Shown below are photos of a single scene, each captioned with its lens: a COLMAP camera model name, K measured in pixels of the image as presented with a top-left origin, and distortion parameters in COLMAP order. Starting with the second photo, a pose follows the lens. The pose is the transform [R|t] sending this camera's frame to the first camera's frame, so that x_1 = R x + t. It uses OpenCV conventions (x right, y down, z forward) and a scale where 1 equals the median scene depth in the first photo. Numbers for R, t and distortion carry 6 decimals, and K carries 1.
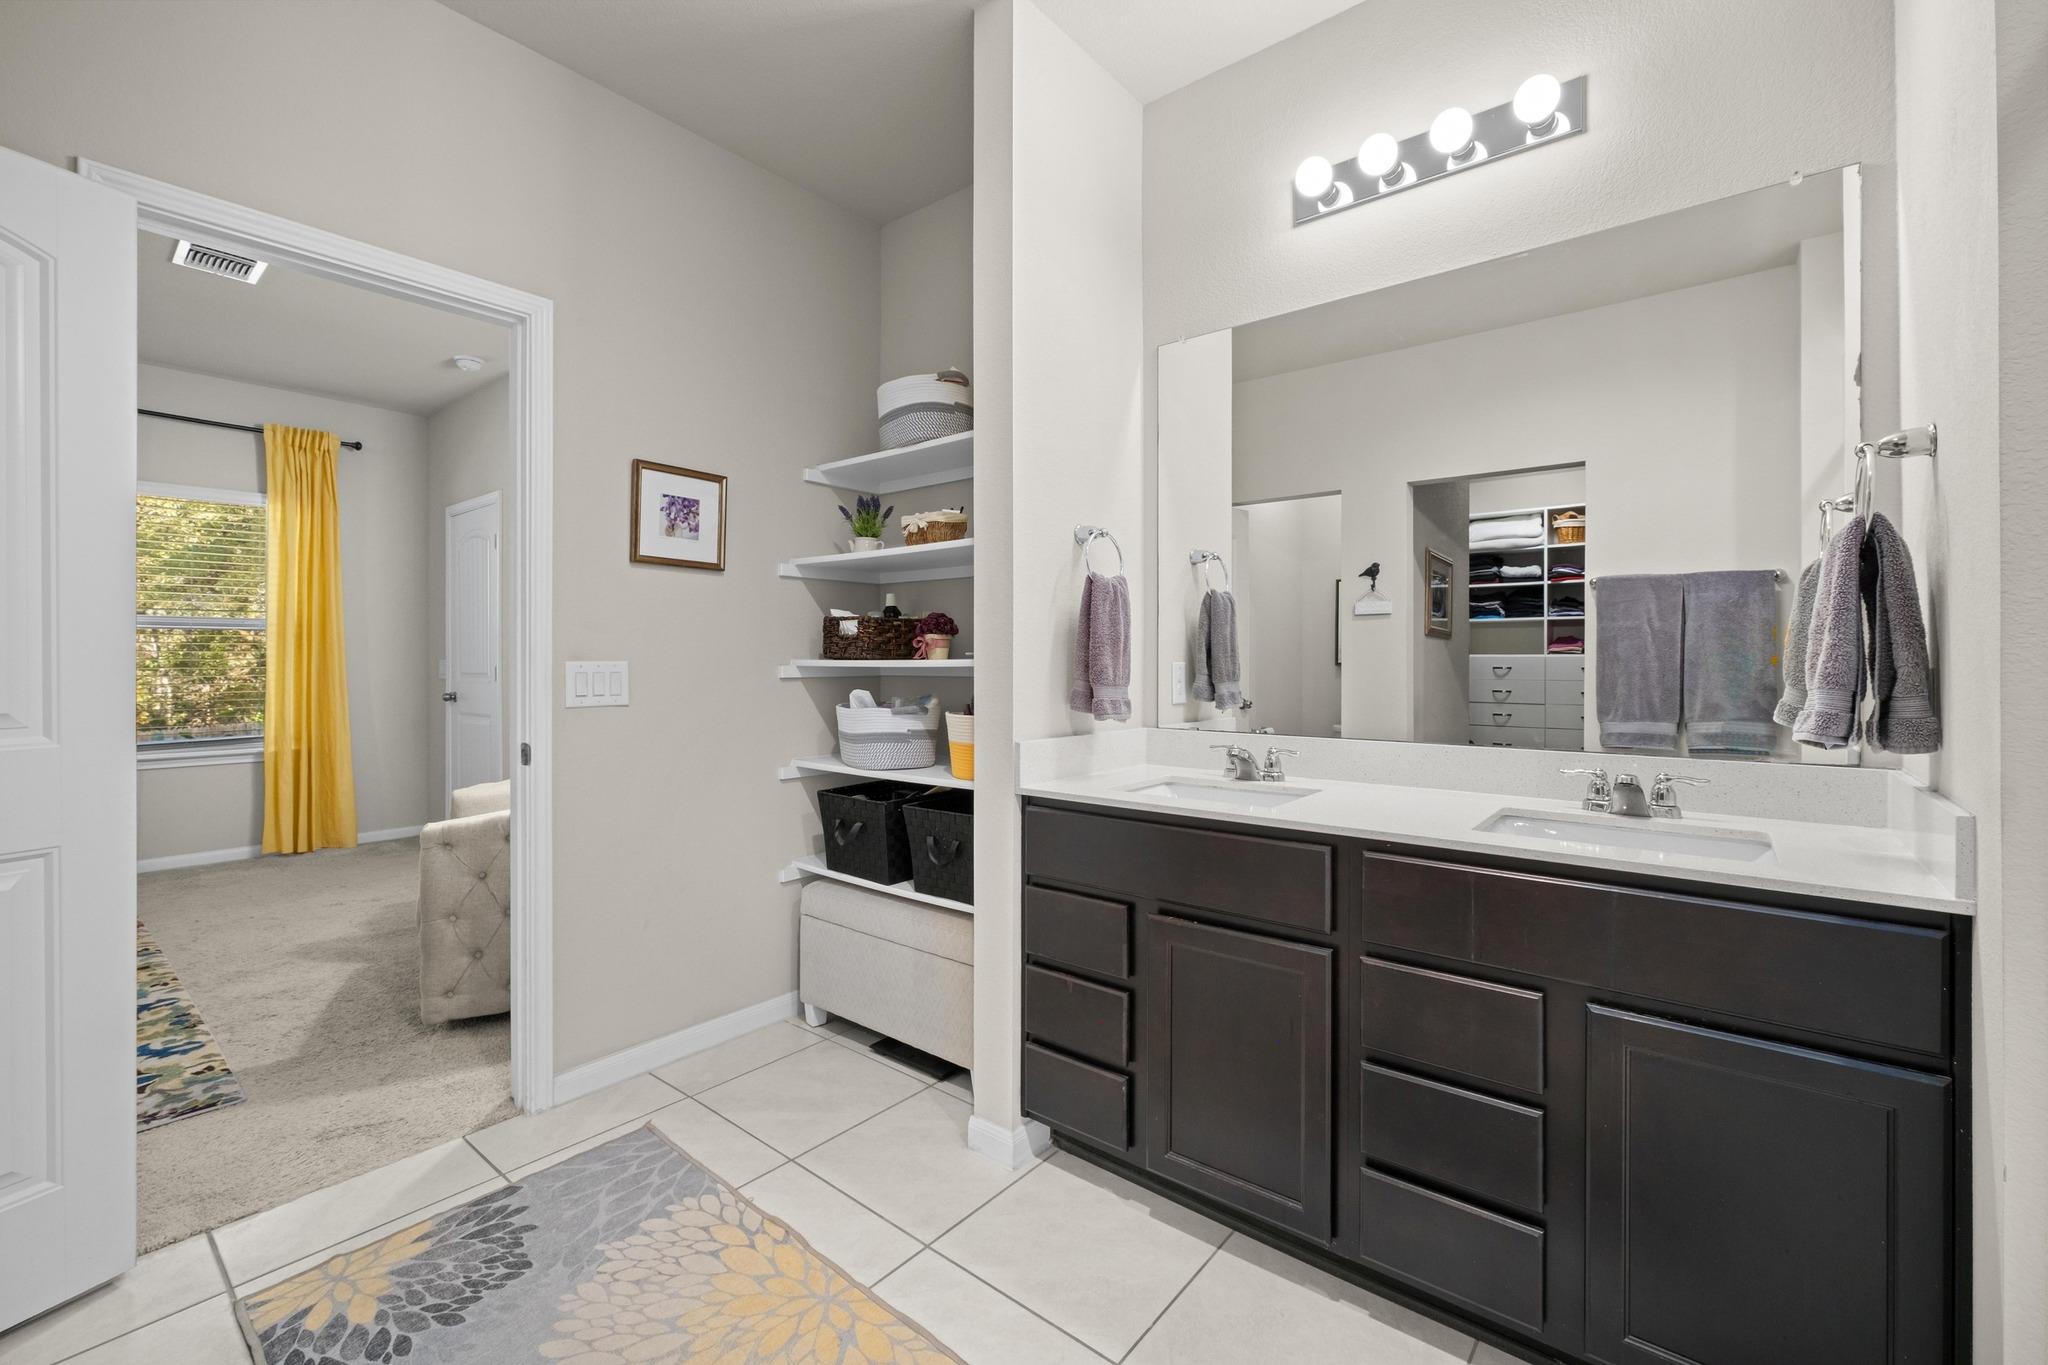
lens RADIAL K [[870.9, 0, 1029.0], [0, 870.9, 665.0], [0, 0, 1]] dist [-0.003973, 0.000154]
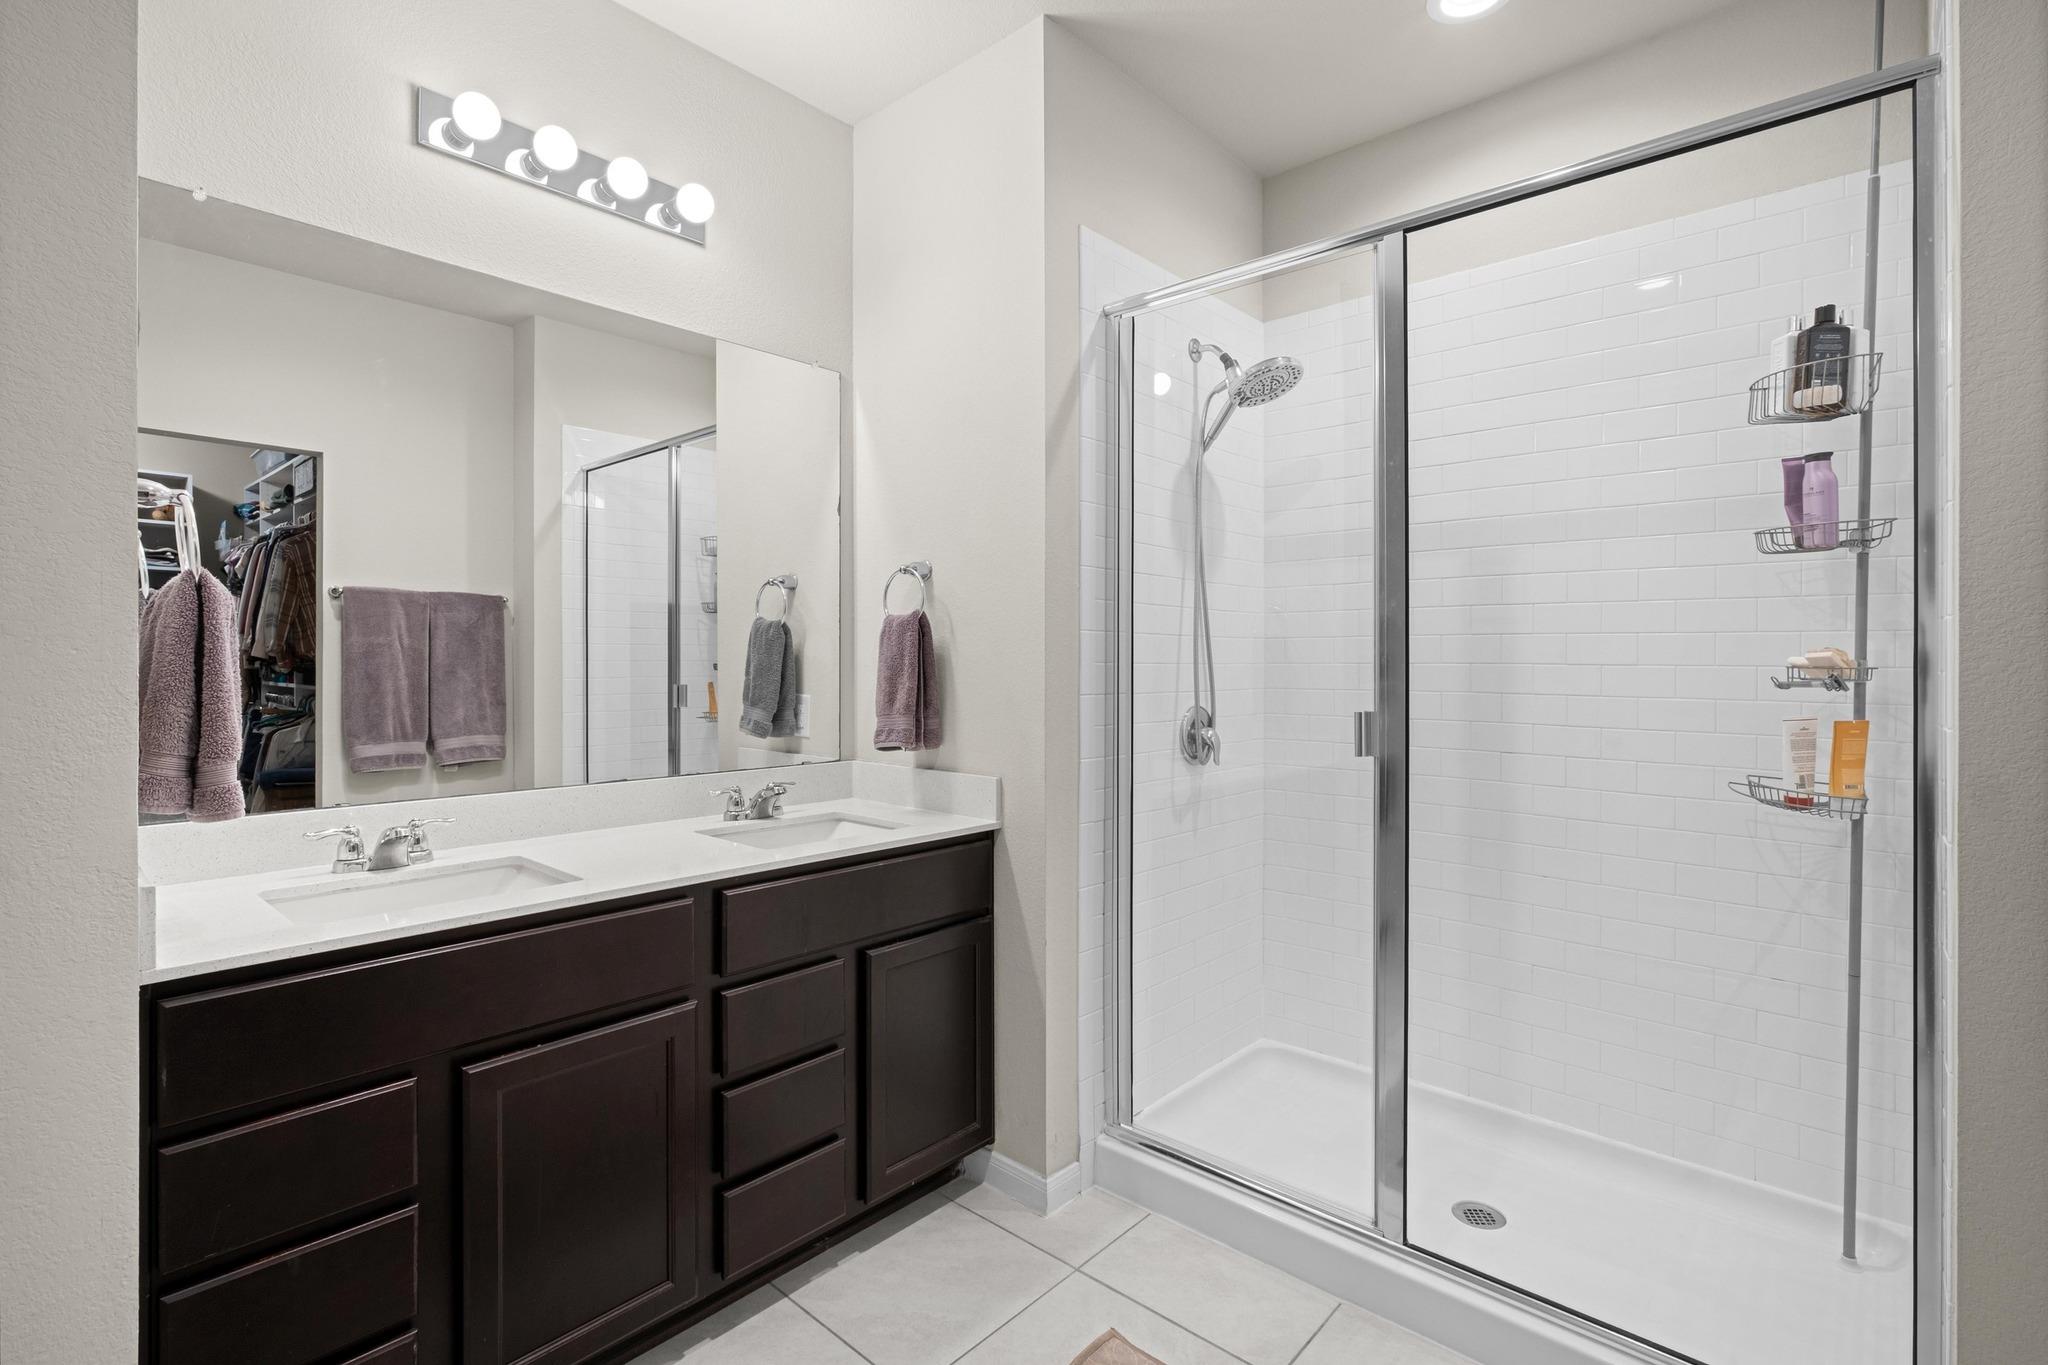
lens RADIAL K [[978.4, 0, 1029.7], [0, 978.4, 659.2], [0, 0, 1]] dist [0.013674, 0.000039]
pose [[0.042831, -0.001652, 0.999081, -0.590648], [-0.002302, 0.999996, 0.001752, -0.052024], [-0.999080, -0.002375, 0.042827, 0.439159]]
